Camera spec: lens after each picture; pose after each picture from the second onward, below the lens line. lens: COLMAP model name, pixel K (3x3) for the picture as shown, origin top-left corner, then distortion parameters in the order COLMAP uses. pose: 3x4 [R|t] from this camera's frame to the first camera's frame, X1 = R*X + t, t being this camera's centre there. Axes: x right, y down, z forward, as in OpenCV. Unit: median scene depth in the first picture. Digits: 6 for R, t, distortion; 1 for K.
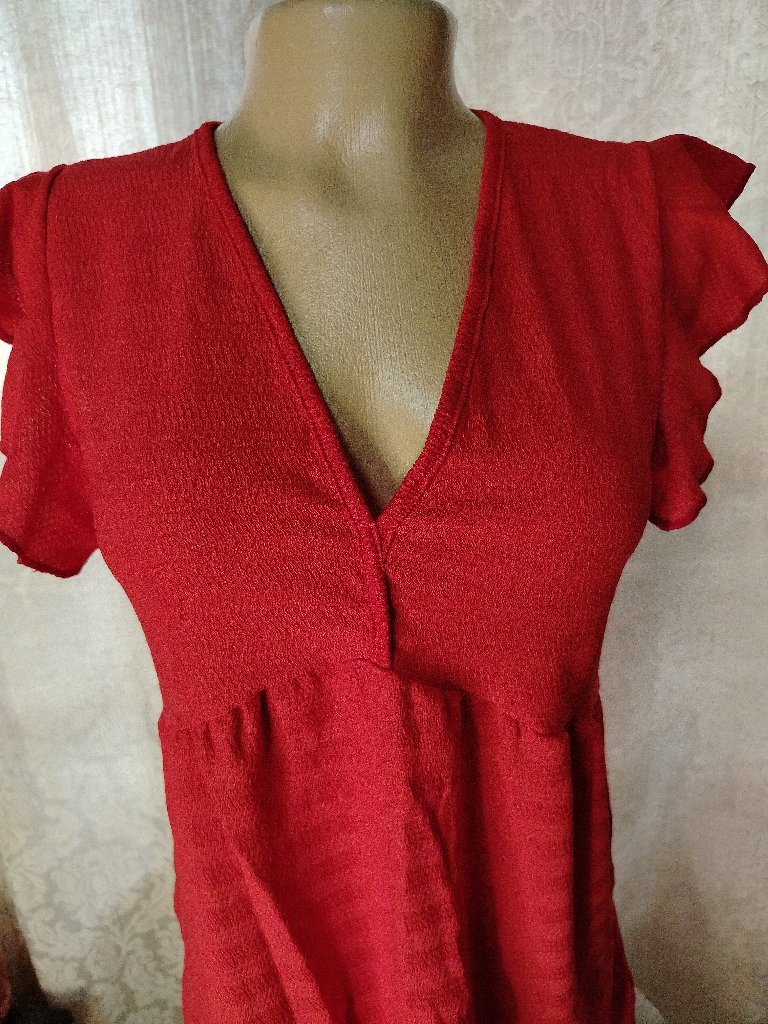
lens RADIAL K [[715.6, 0, 375.8], [0, 715.6, 516.8], [0, 0, 1]] dist [-0.027400, 0.006932]
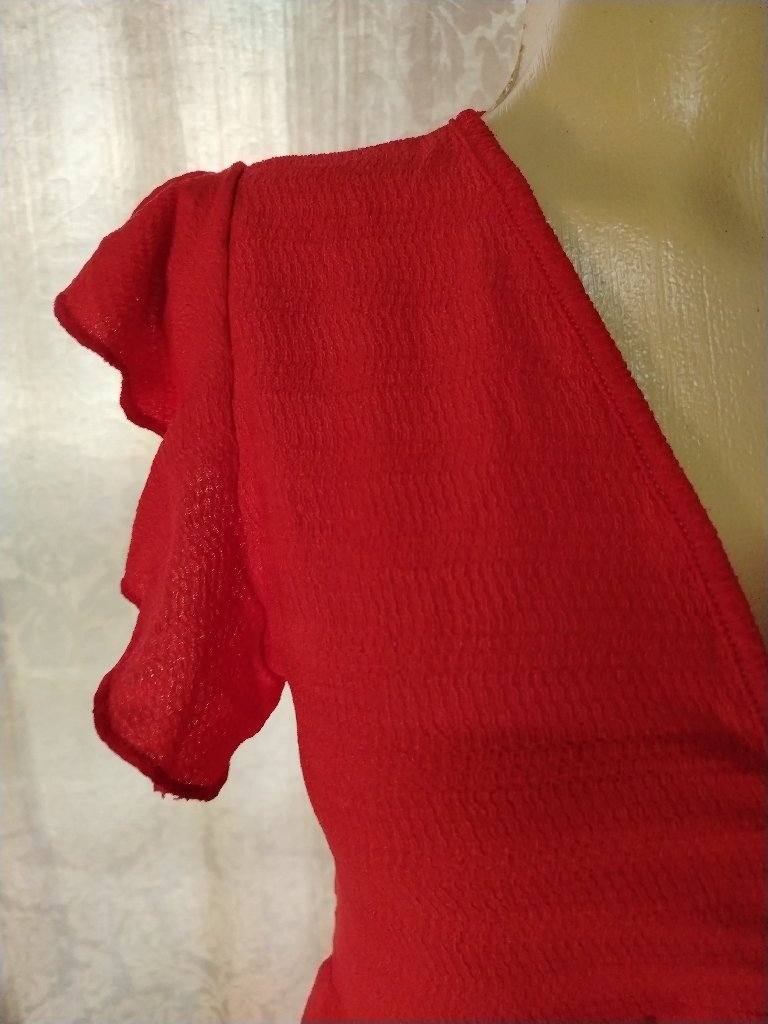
lens RADIAL K [[715.6, 0, 366.1], [0, 715.6, 513.5], [0, 0, 1]] dist [-0.027400, 0.006932]
pose [[0.998998, 0.044488, -0.004859, -0.204887], [-0.044638, 0.998323, -0.036857, -0.101074], [0.003211, 0.037037, 0.999309, 0.233784]]
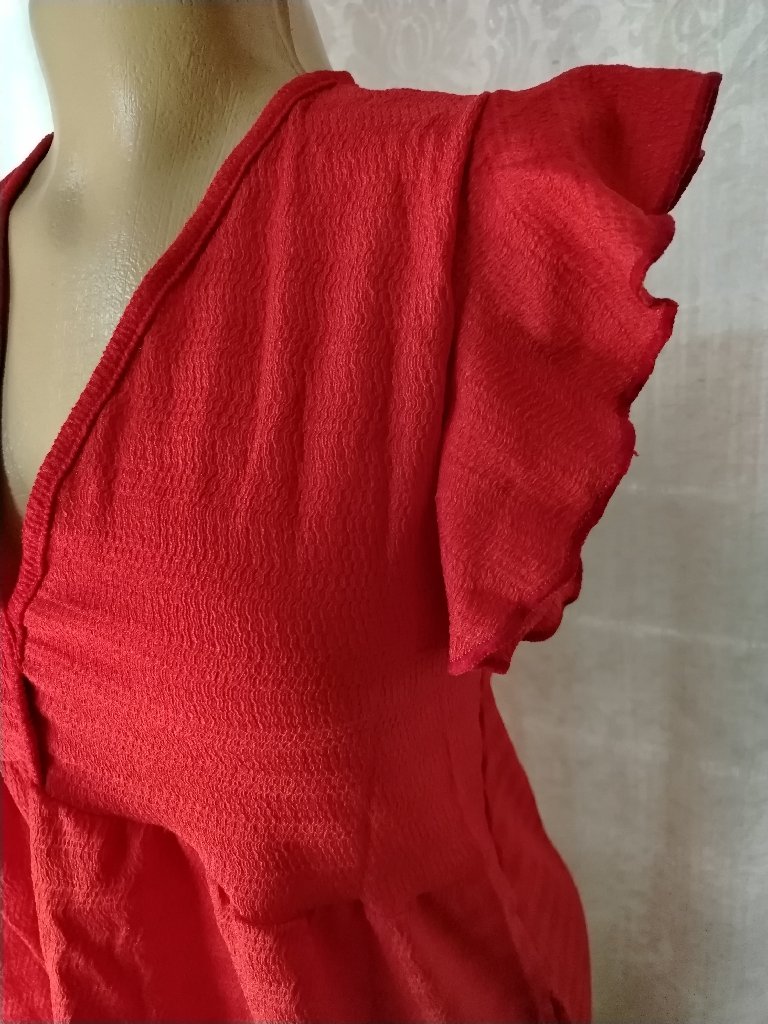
lens RADIAL K [[715.6, 0, 429.1], [0, 715.6, 523.9], [0, 0, 1]] dist [-0.027400, 0.006932]
pose [[0.886991, 0.137186, -0.440939, 0.437987], [-0.112157, 0.990262, 0.082478, -0.122378], [0.447959, -0.023703, 0.893740, 0.265185]]
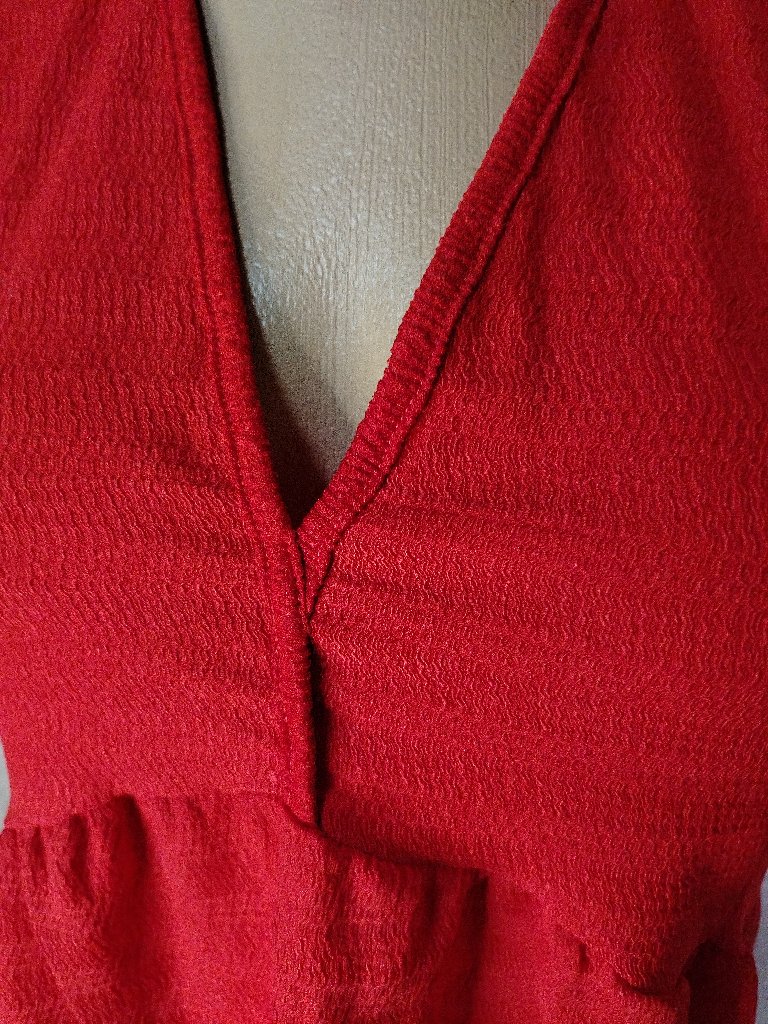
lens RADIAL K [[715.6, 0, 391.2], [0, 715.6, 531.1], [0, 0, 1]] dist [-0.027400, 0.006932]
pose [[0.967787, 0.127731, -0.216962, 0.093640], [-0.123988, 0.991804, 0.030837, -0.011015], [0.219122, -0.002943, 0.975693, 0.290563]]
